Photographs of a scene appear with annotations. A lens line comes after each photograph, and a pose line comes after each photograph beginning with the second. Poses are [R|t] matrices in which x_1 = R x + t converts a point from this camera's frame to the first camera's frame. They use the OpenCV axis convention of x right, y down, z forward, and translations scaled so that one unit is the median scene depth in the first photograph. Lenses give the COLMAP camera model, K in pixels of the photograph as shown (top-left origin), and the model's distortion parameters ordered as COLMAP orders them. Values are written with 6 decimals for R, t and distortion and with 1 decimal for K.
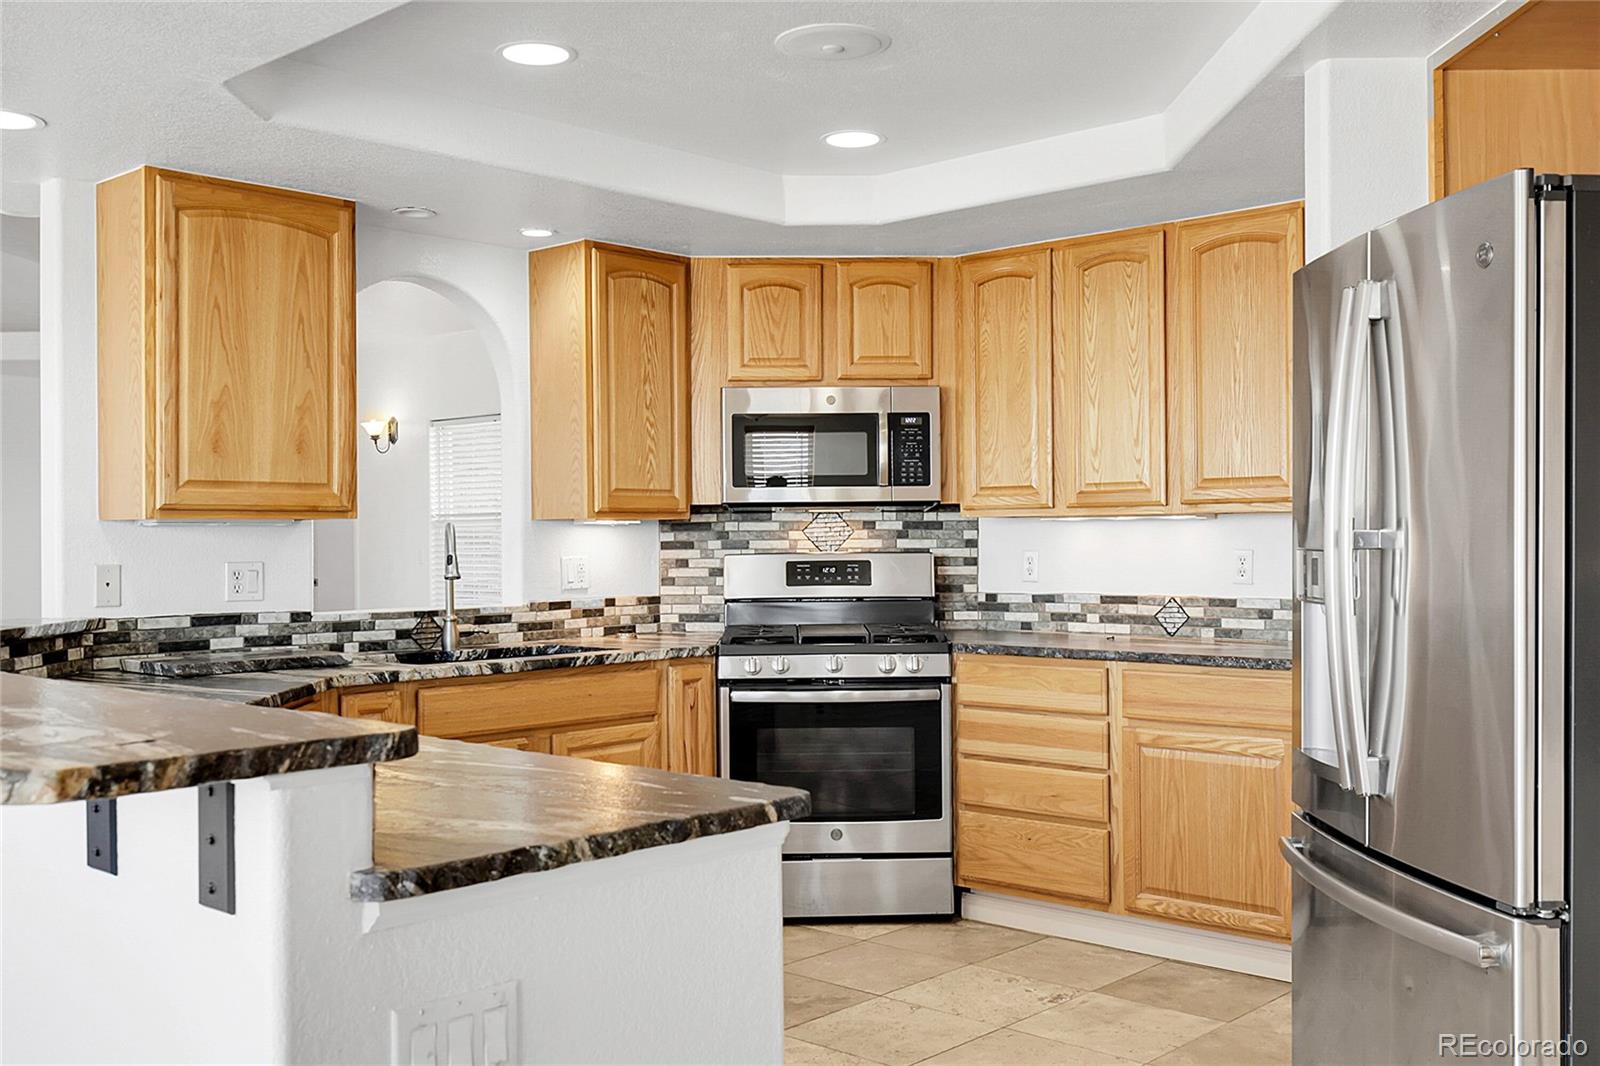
lens RADIAL K [[1589.6, 0, 795.7], [0, 1589.6, 528.0], [0, 0, 1]] dist [-0.026014, 0.000000]
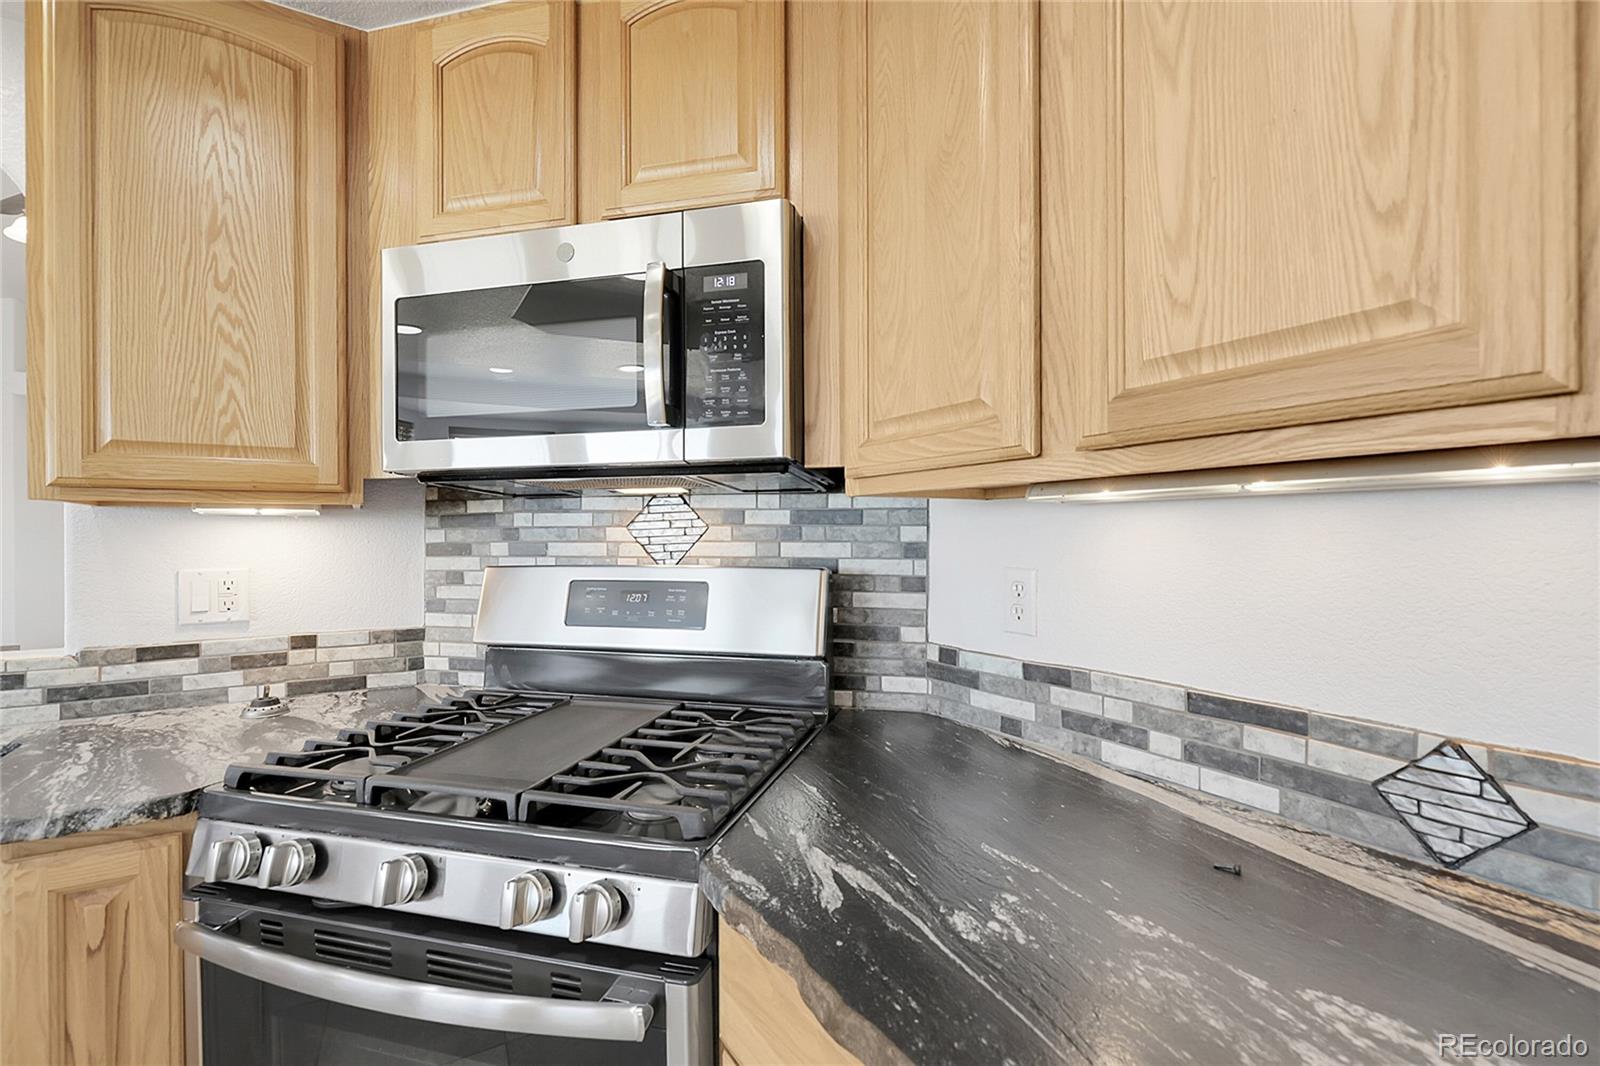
lens RADIAL K [[723.5, 0, 801.3], [0, 723.5, 532.4], [0, 0, 1]] dist [-0.001898, 0.000119]
pose [[0.961835, 0.002593, -0.273619, 0.146156], [-0.001783, 0.999993, 0.003207, 0.002963], [0.273626, -0.002597, 0.961833, 0.786383]]
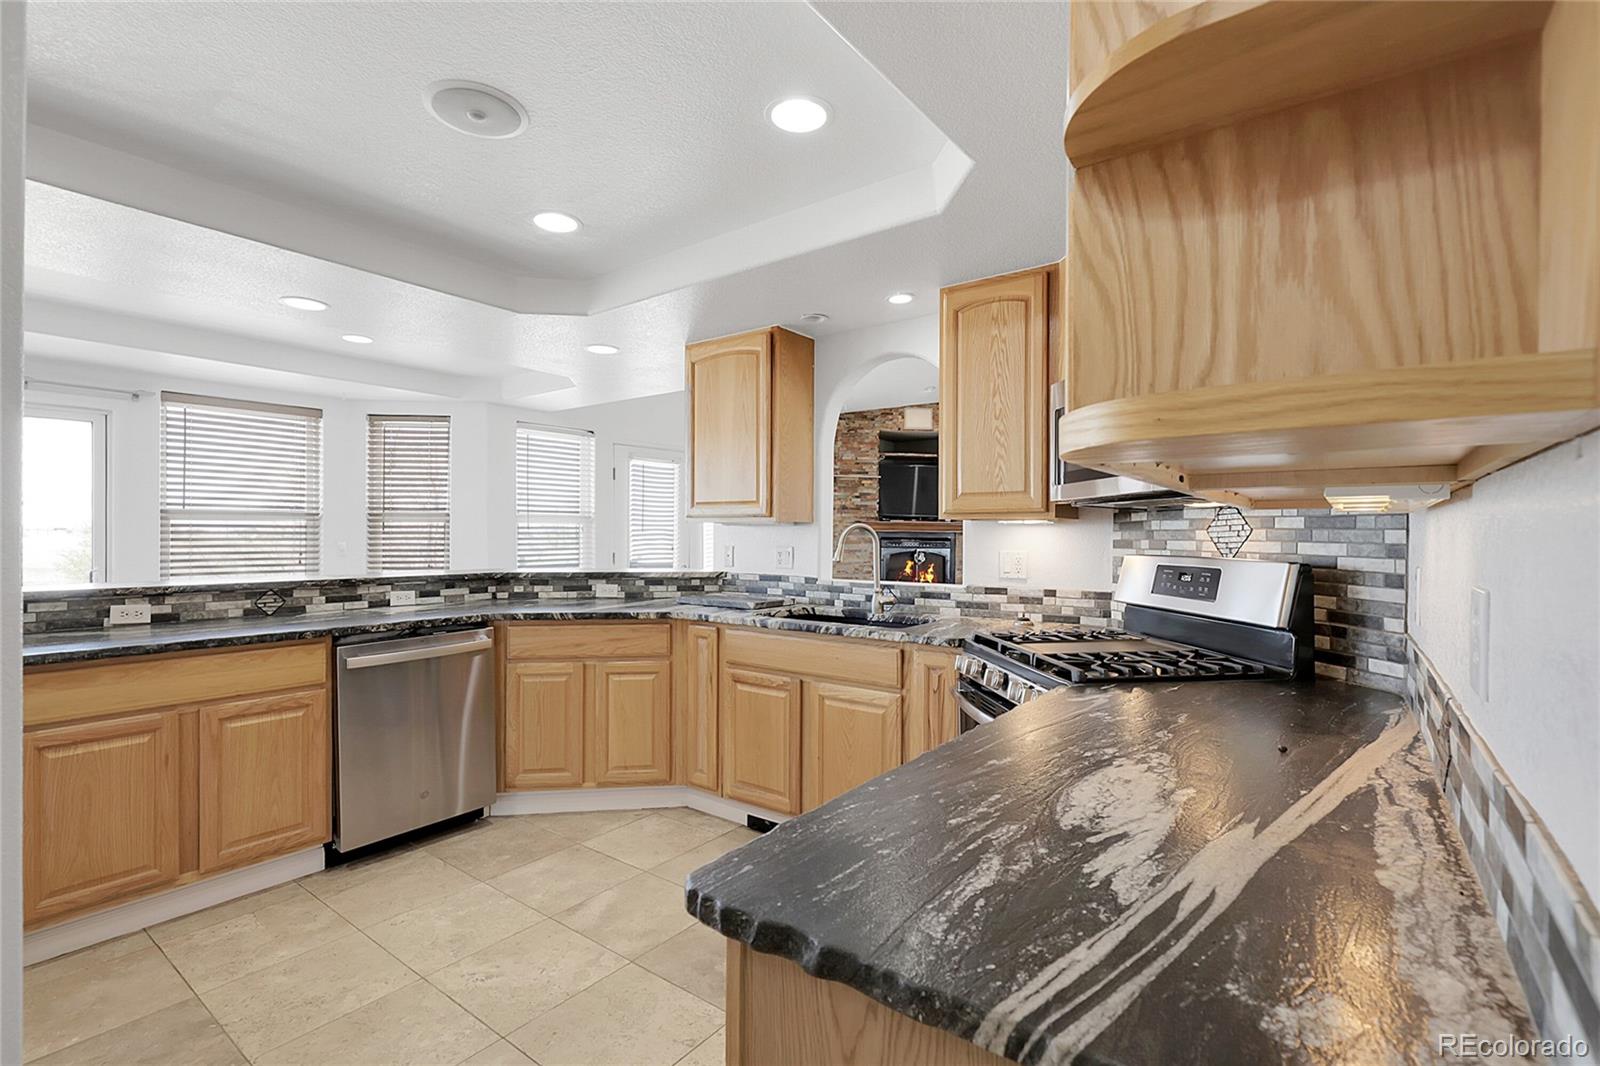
lens RADIAL K [[723.5, 0, 811.5], [0, 723.5, 537.1], [0, 0, 1]] dist [-0.001898, 0.000119]
pose [[0.113612, 0.011152, -0.993463, 0.374718], [-0.002626, 0.999937, 0.010924, 0.001829], [0.993522, 0.001367, 0.113634, 0.776613]]
